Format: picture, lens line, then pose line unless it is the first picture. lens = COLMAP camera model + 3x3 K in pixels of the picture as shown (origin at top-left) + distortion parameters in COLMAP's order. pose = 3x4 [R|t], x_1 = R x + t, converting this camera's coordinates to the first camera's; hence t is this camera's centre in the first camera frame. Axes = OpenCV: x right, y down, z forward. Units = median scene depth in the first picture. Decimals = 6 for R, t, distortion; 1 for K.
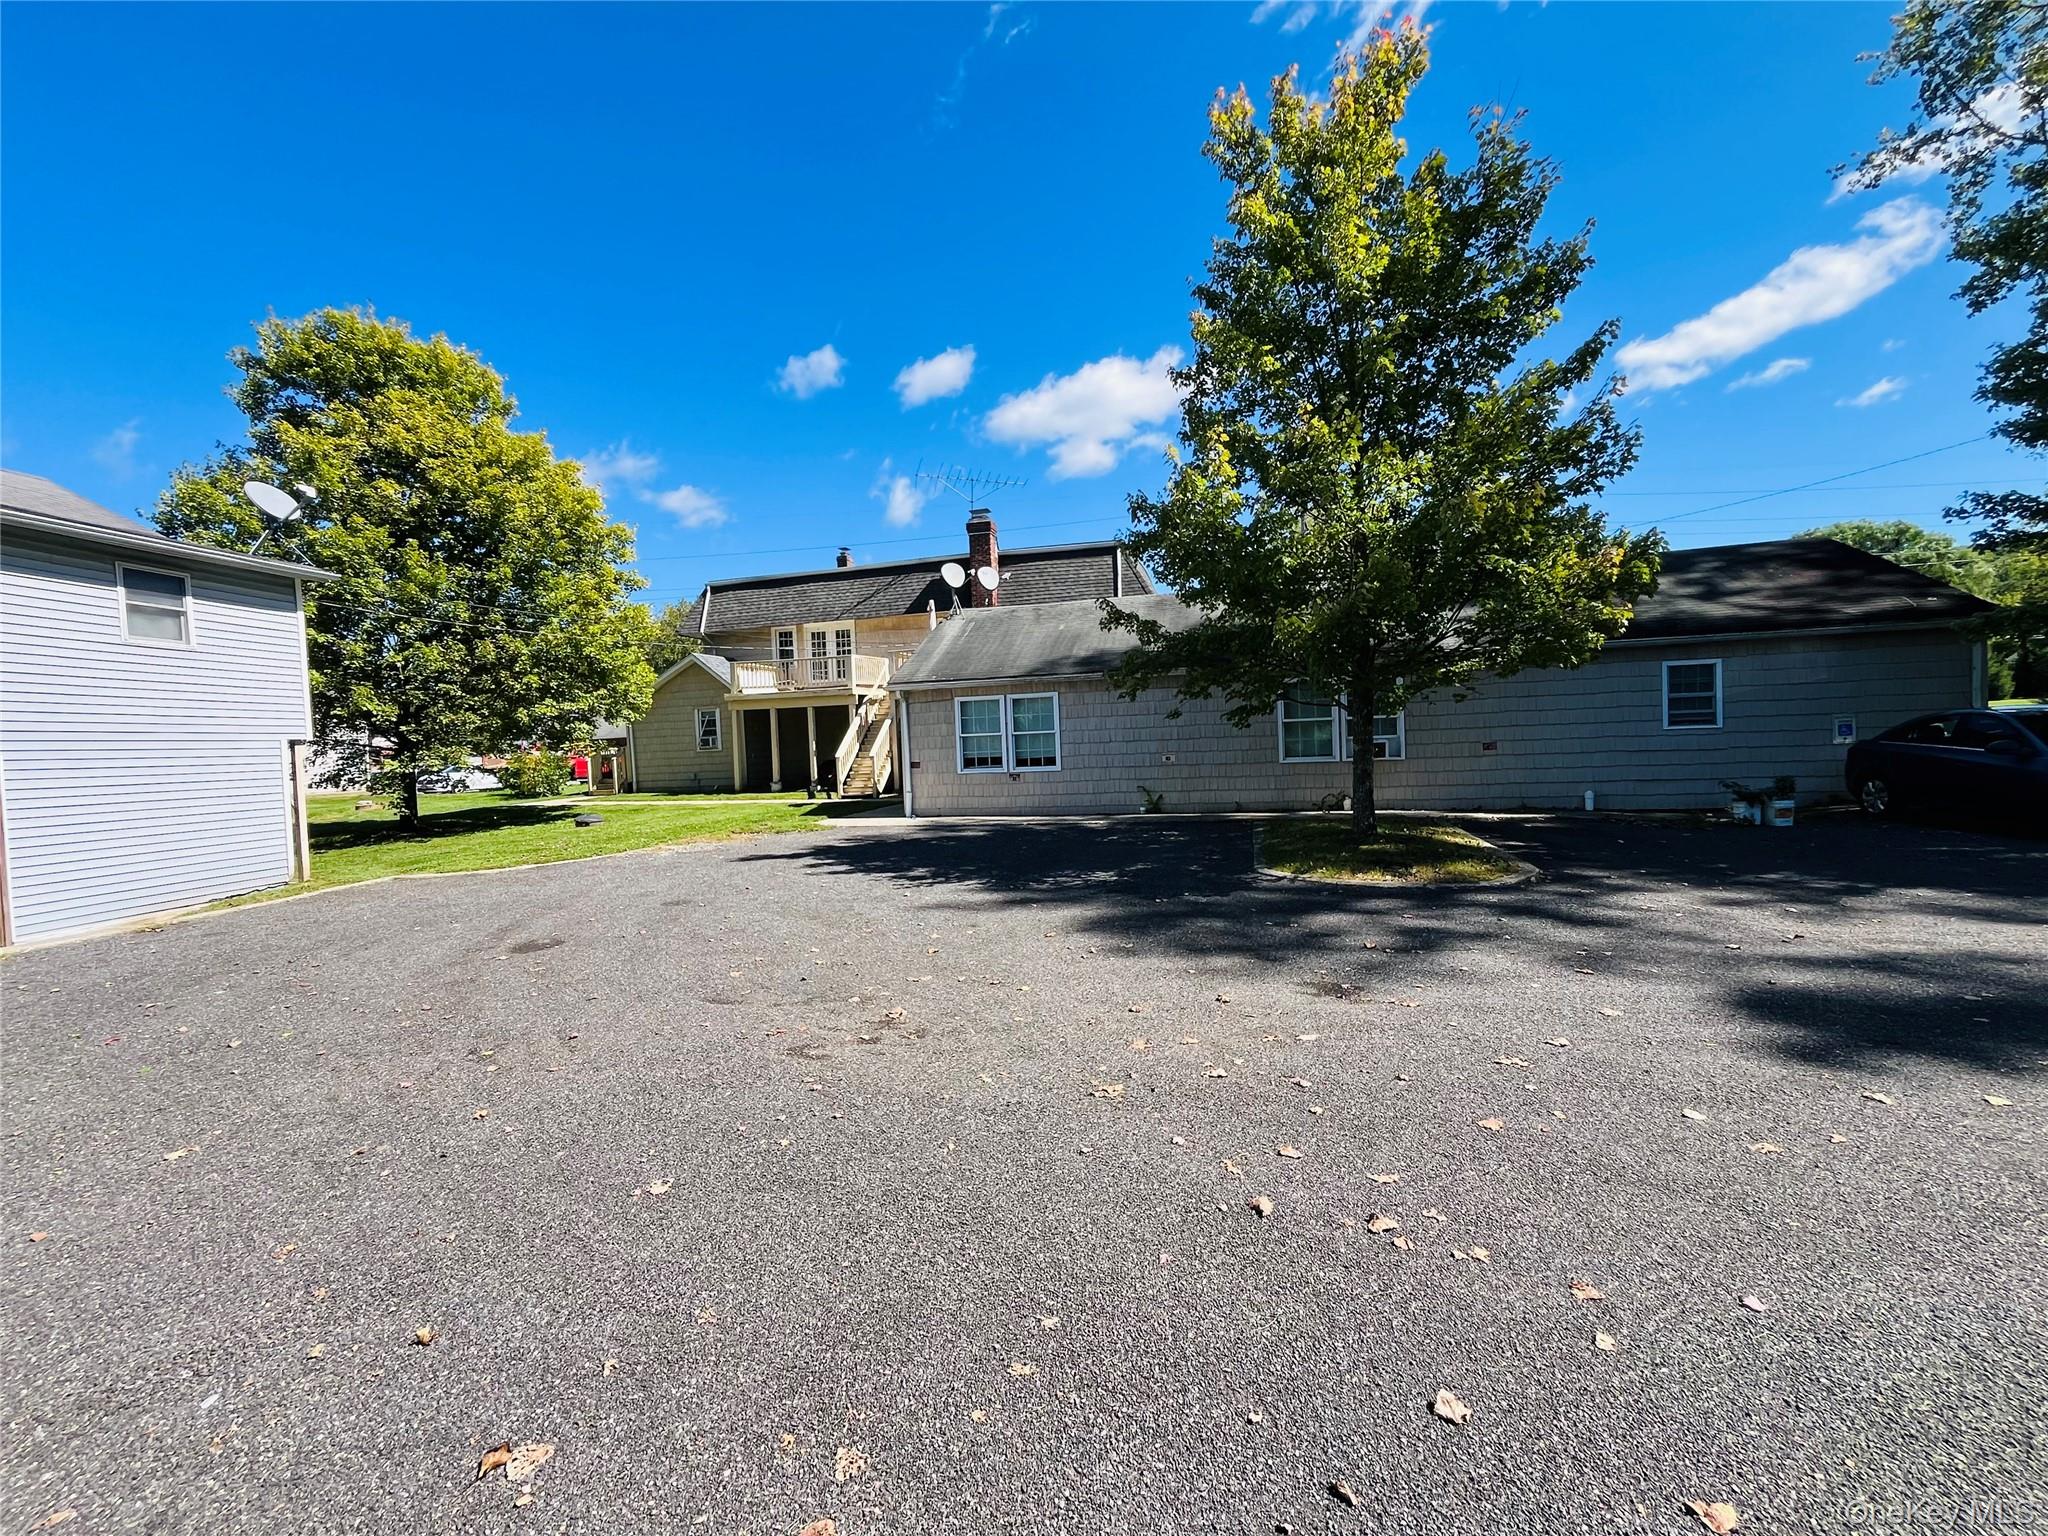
lens RADIAL K [[828.1, 0, 1024.0], [0, 828.1, 768.0], [0, 0, 1]] dist [-0.003739, 0.000024]
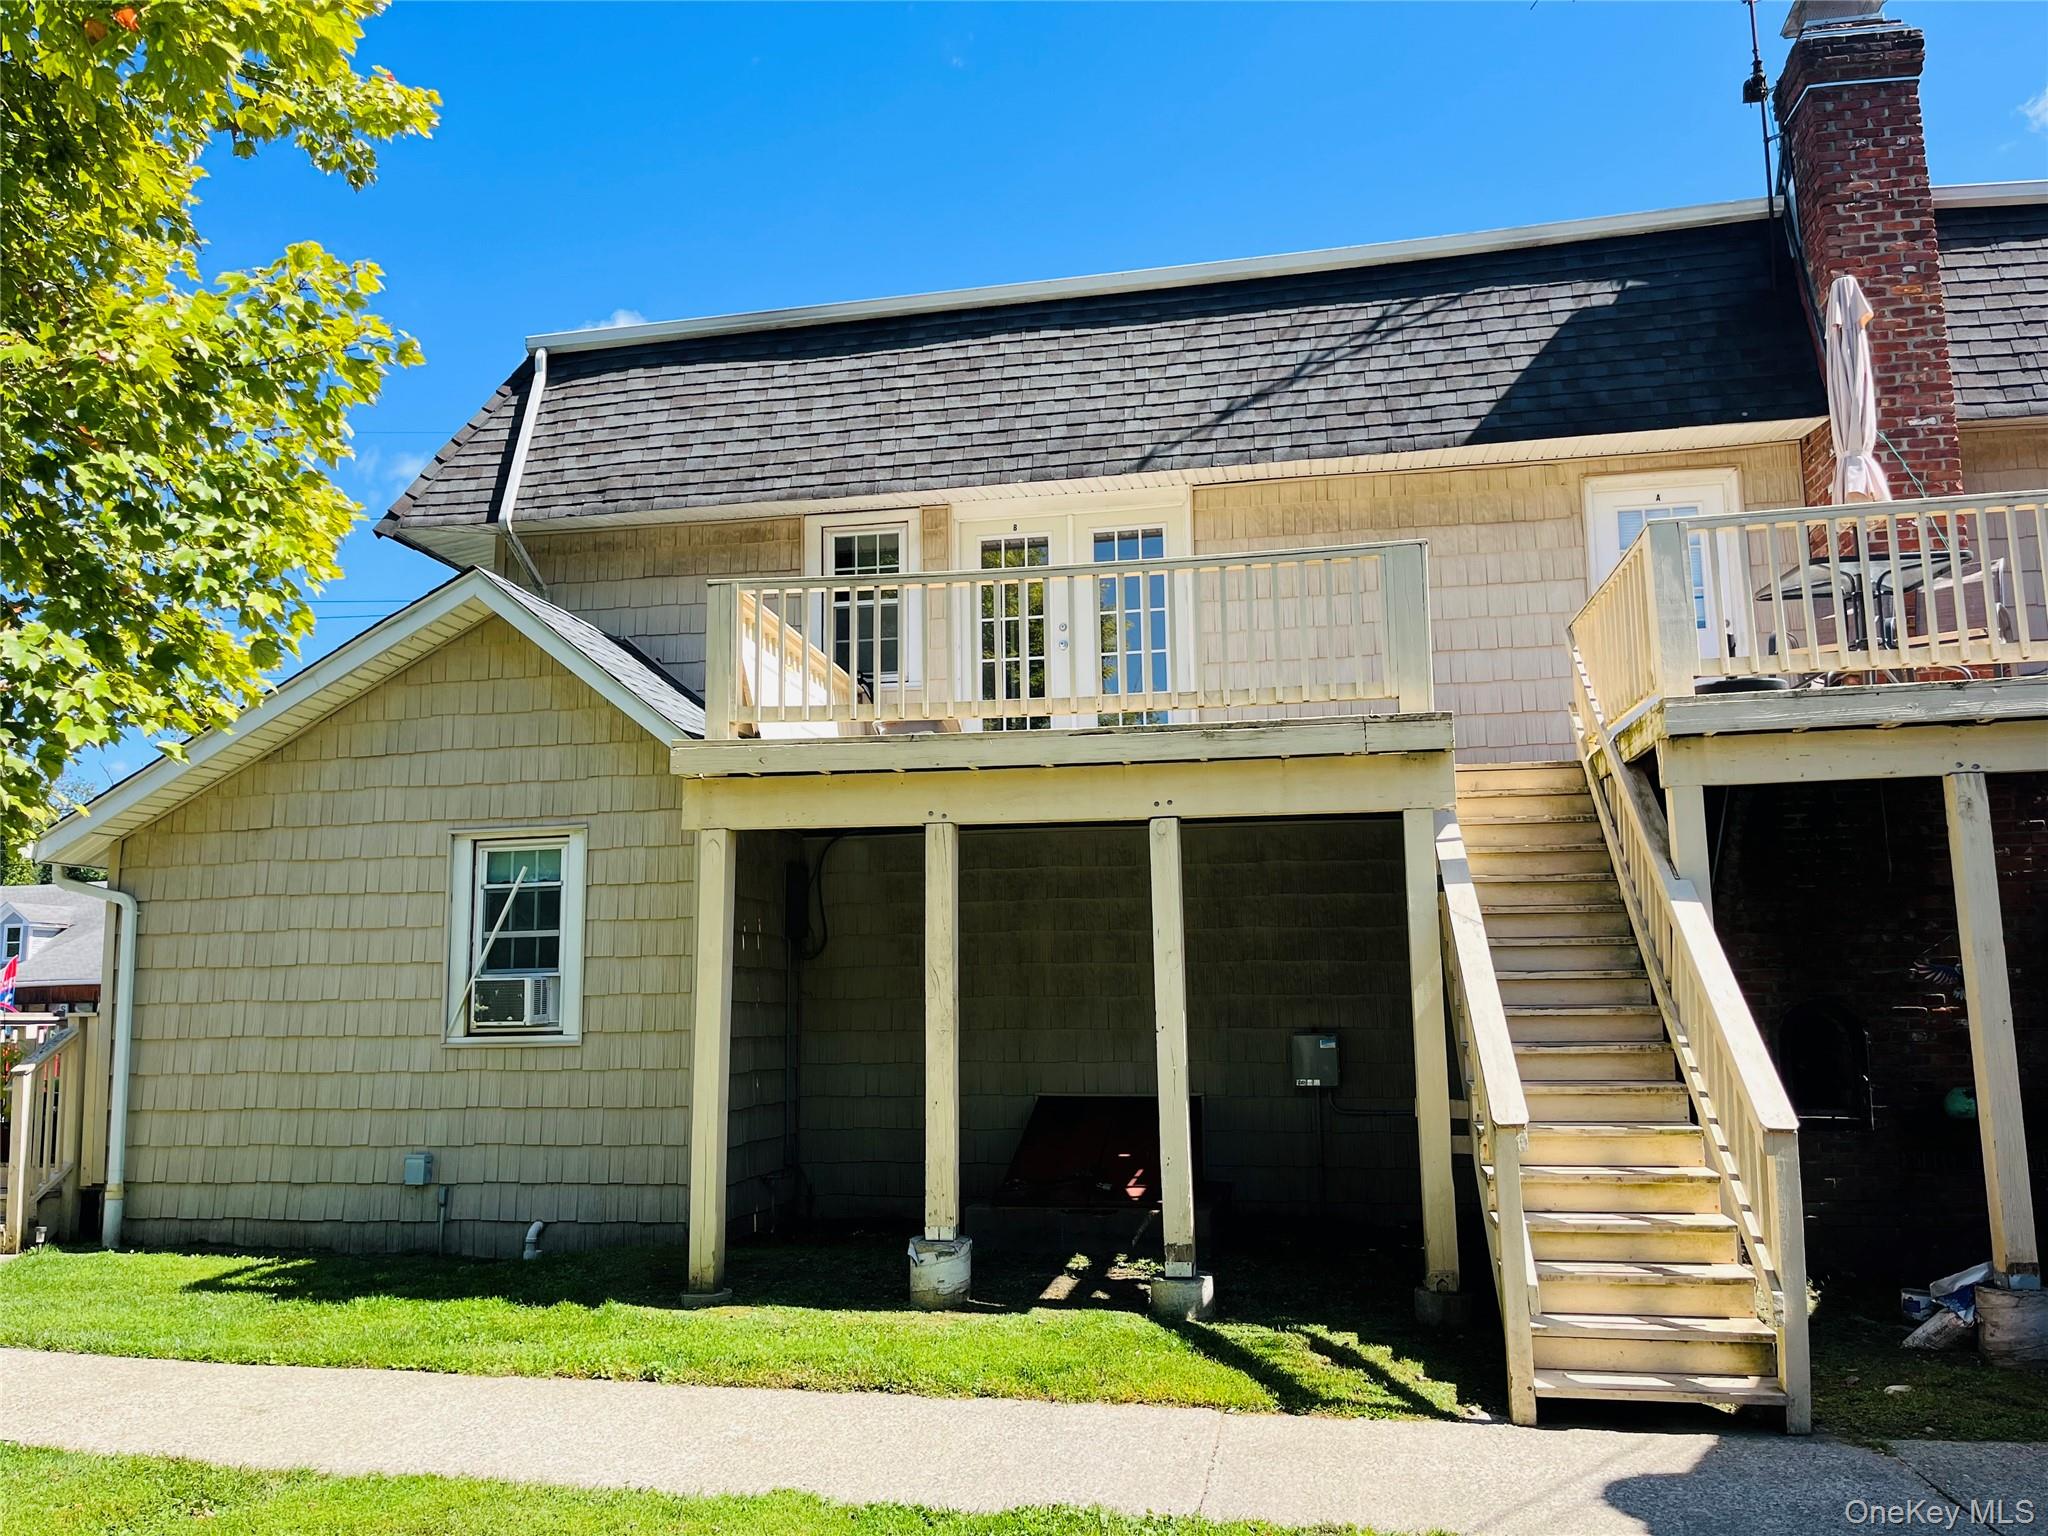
lens RADIAL K [[1531.7, 0, 1024.0], [0, 1531.7, 768.0], [0, 0, 1]] dist [0.077041, -0.113173]
pose [[0.997400, 0.038629, 0.060840, -0.277769], [-0.026946, 0.982873, -0.182305, -0.021029], [-0.066840, 0.180192, 0.981358, 0.598684]]
